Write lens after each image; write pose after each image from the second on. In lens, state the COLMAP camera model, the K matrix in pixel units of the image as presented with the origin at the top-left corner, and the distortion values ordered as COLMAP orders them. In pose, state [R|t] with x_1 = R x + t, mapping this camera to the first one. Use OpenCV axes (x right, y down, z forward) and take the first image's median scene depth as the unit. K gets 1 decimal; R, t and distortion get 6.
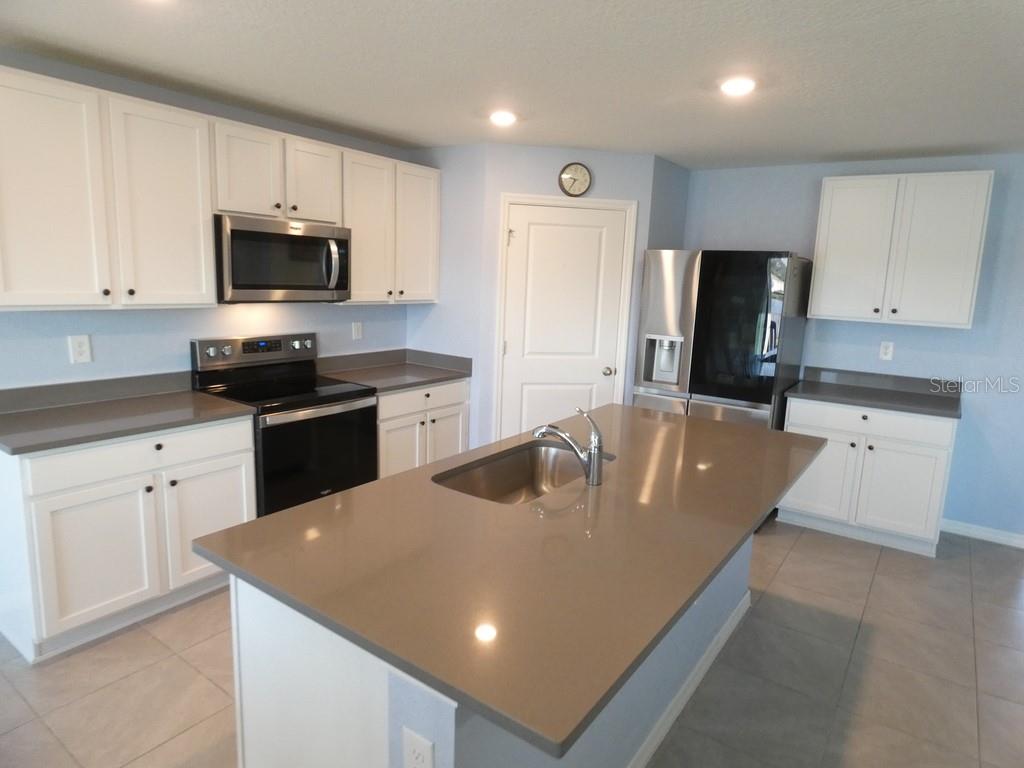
lens RADIAL K [[614.5, 0, 526.9], [0, 614.5, 380.8], [0, 0, 1]] dist [-0.003745, -0.002275]
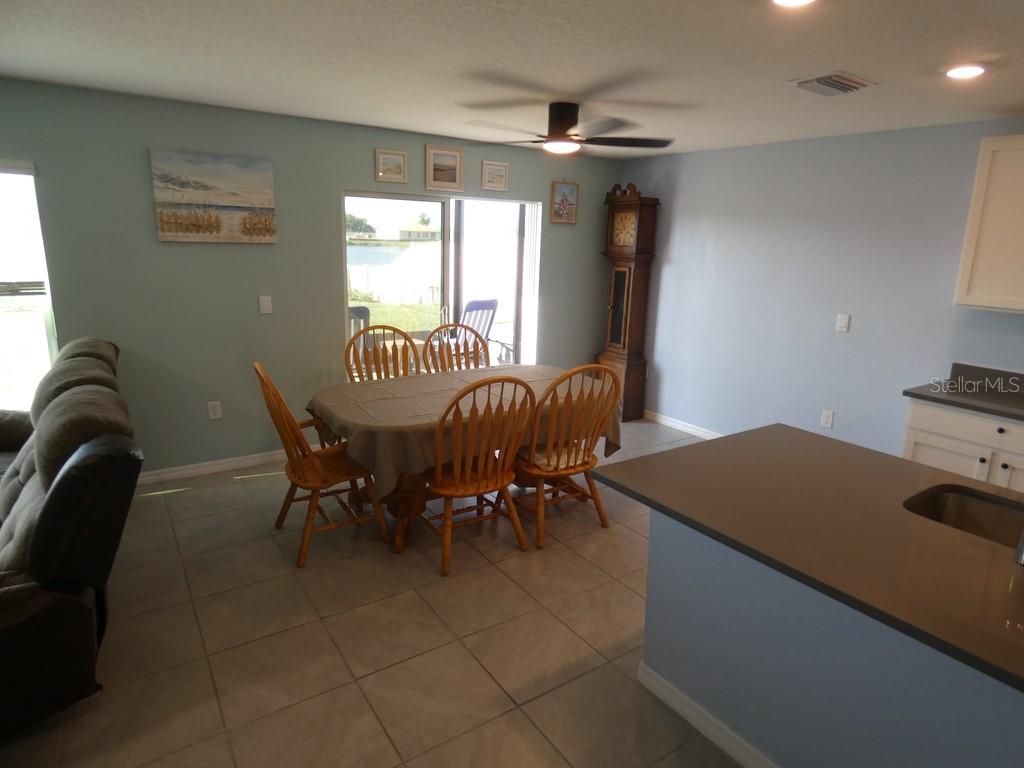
lens RADIAL K [[614.5, 0, 526.9], [0, 614.5, 380.8], [0, 0, 1]] dist [-0.003745, -0.002275]
pose [[-0.349881, 0.160581, -0.922929, 0.513746], [-0.197777, 0.950330, 0.240326, -0.055967], [0.915679, 0.266619, -0.300743, 0.324028]]
